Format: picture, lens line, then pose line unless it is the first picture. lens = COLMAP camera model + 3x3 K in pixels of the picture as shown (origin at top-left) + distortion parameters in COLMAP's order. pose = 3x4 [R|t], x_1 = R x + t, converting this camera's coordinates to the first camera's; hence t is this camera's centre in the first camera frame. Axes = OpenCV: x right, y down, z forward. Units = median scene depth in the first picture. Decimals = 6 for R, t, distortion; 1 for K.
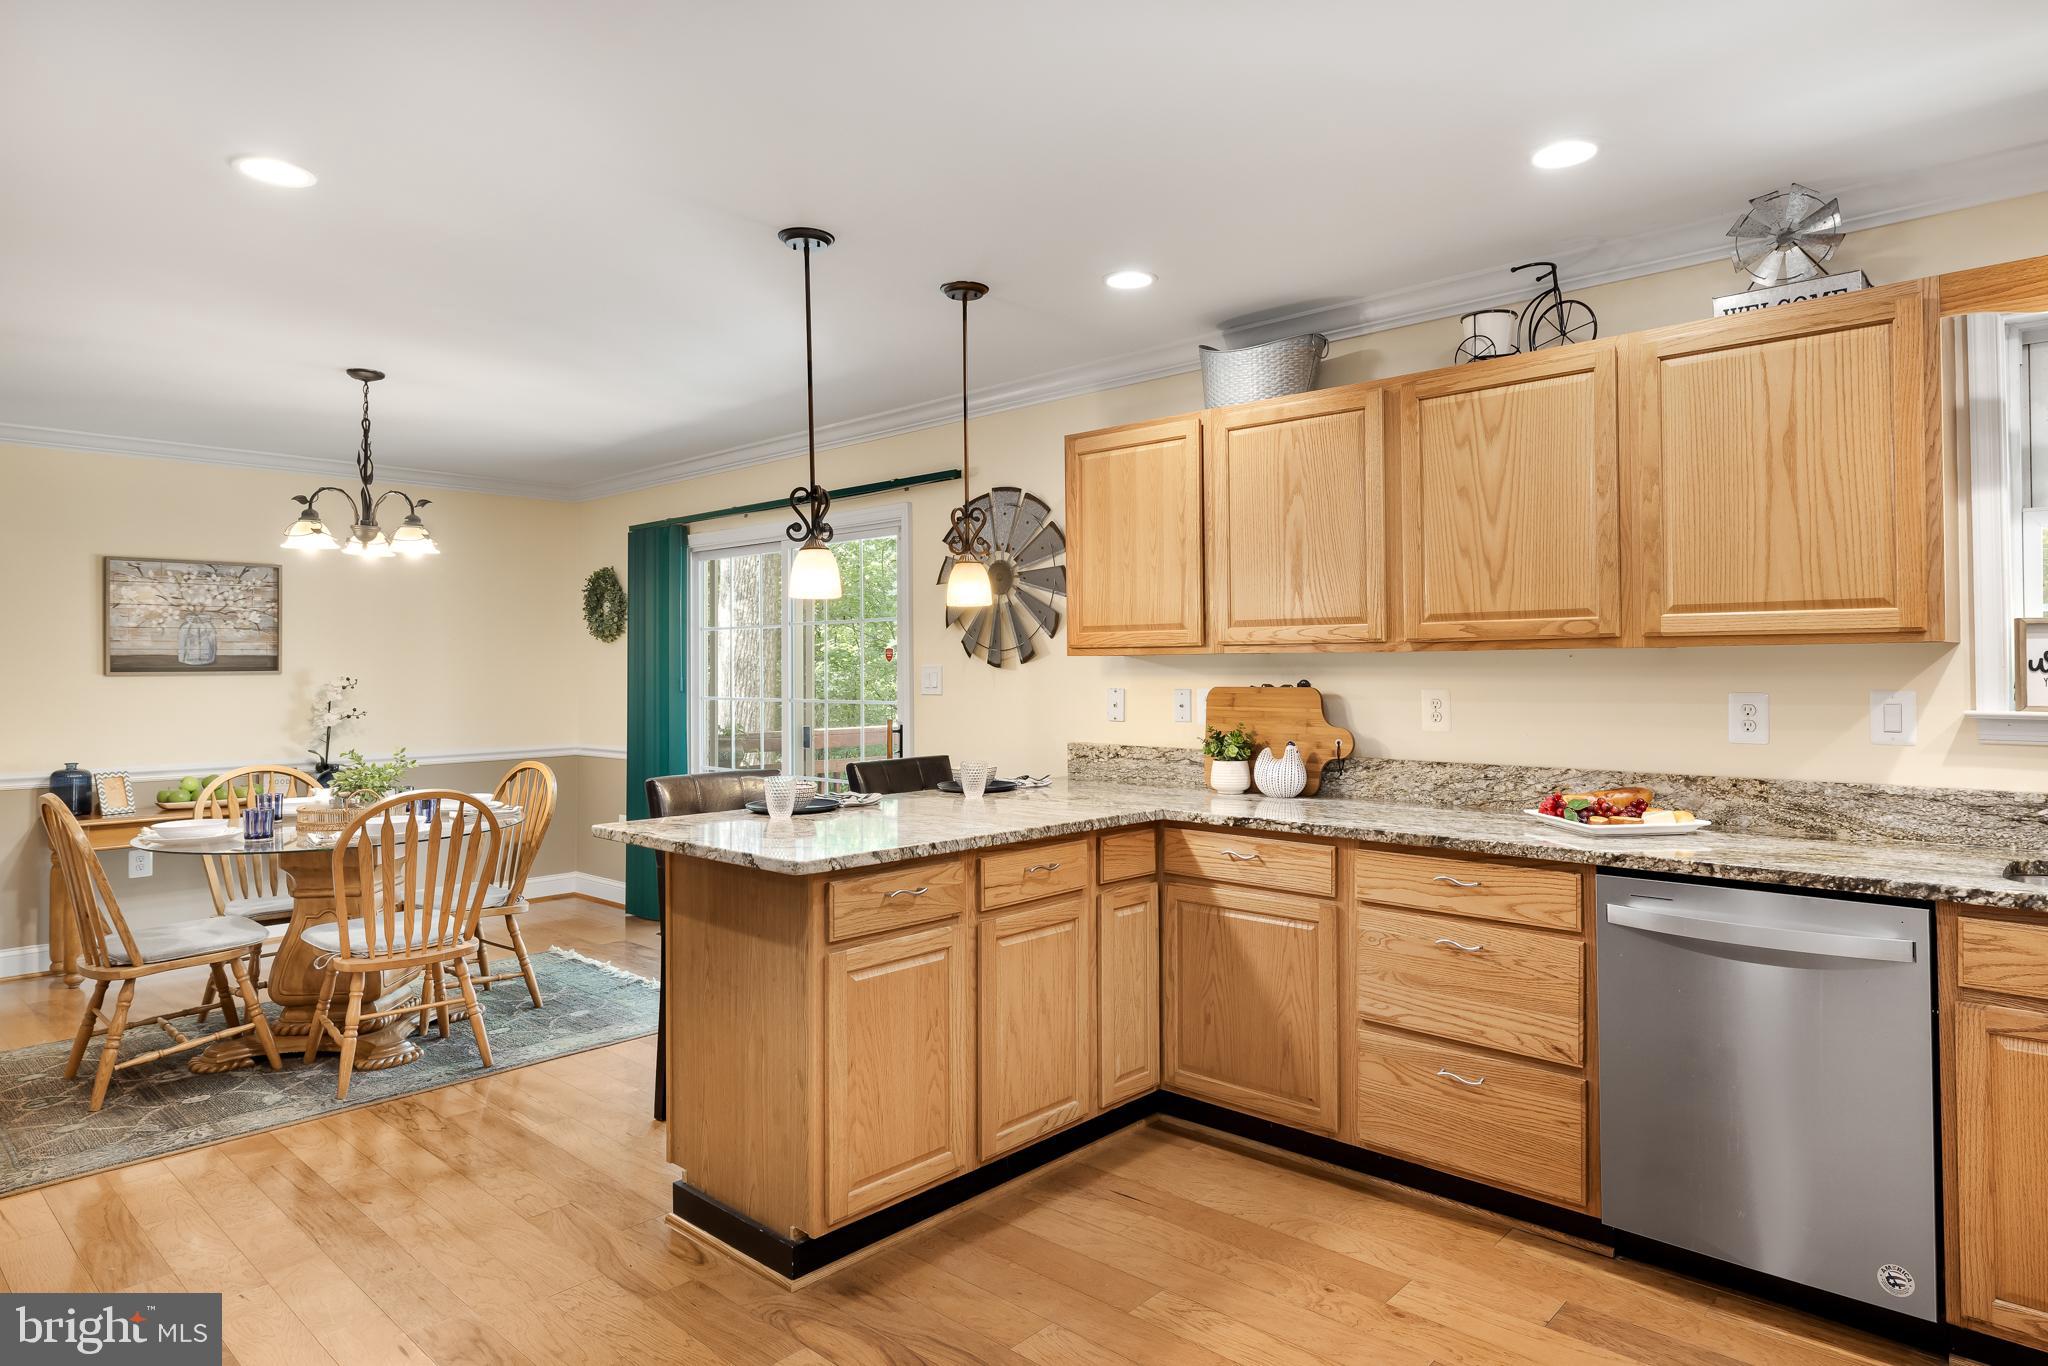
lens RADIAL K [[1179.1, 0, 1030.2], [0, 1179.1, 663.8], [0, 0, 1]] dist [-0.003041, -0.000086]
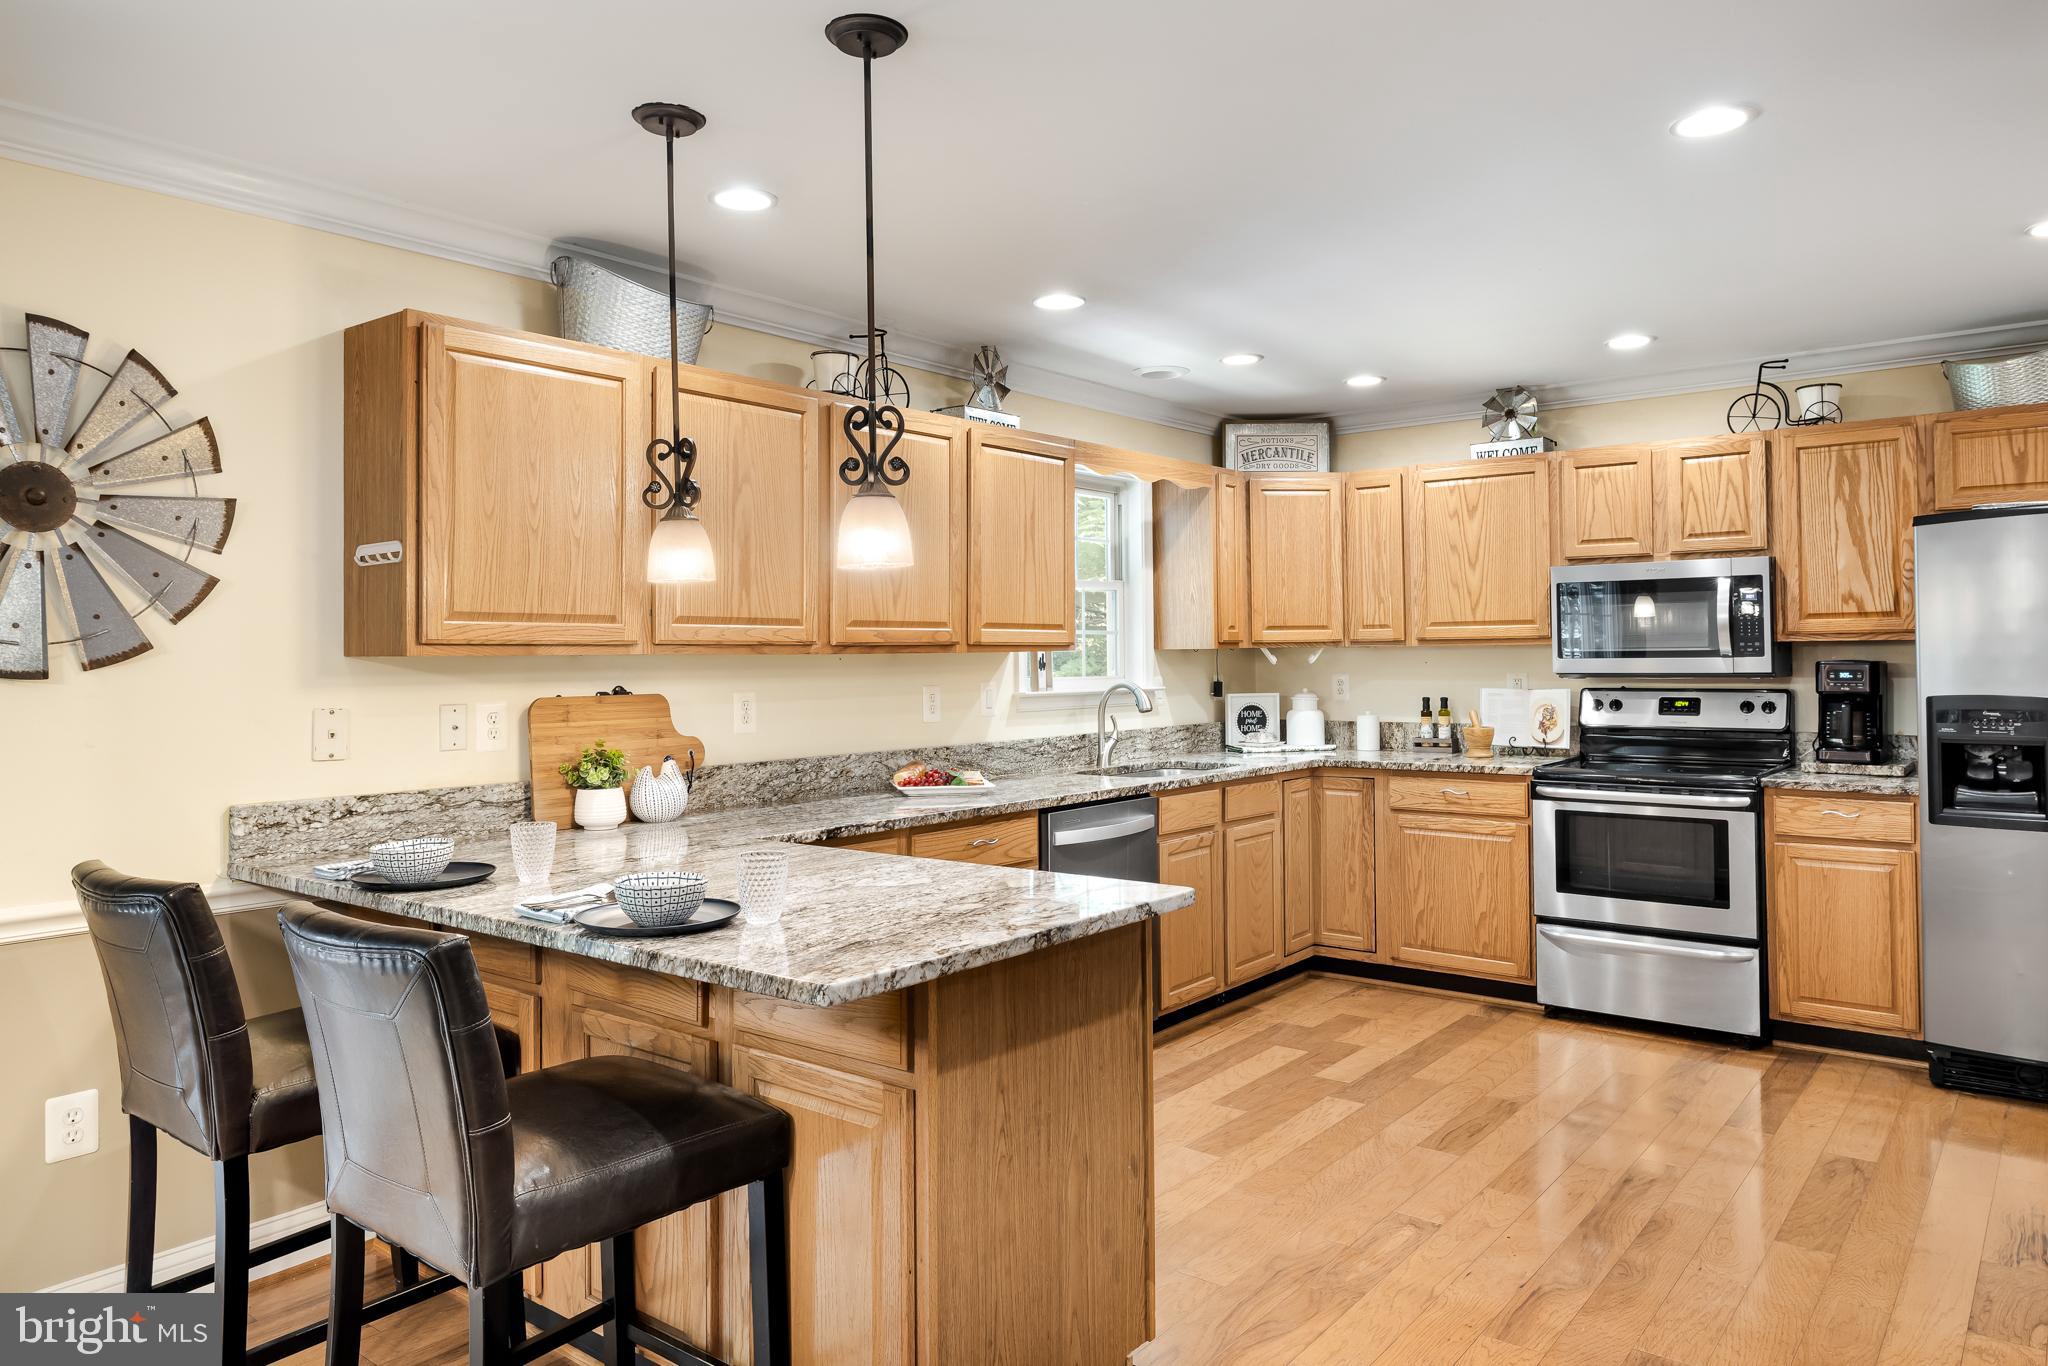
lens RADIAL K [[1381.8, 0, 1026.6], [0, 1381.8, 647.4], [0, 0, 1]] dist [0.001728, 0.000879]
pose [[-0.077953, 0.012601, 0.996877, -0.870427], [0.007284, 0.999901, -0.012069, -0.000154], [-0.996930, 0.006321, -0.078037, 0.861881]]
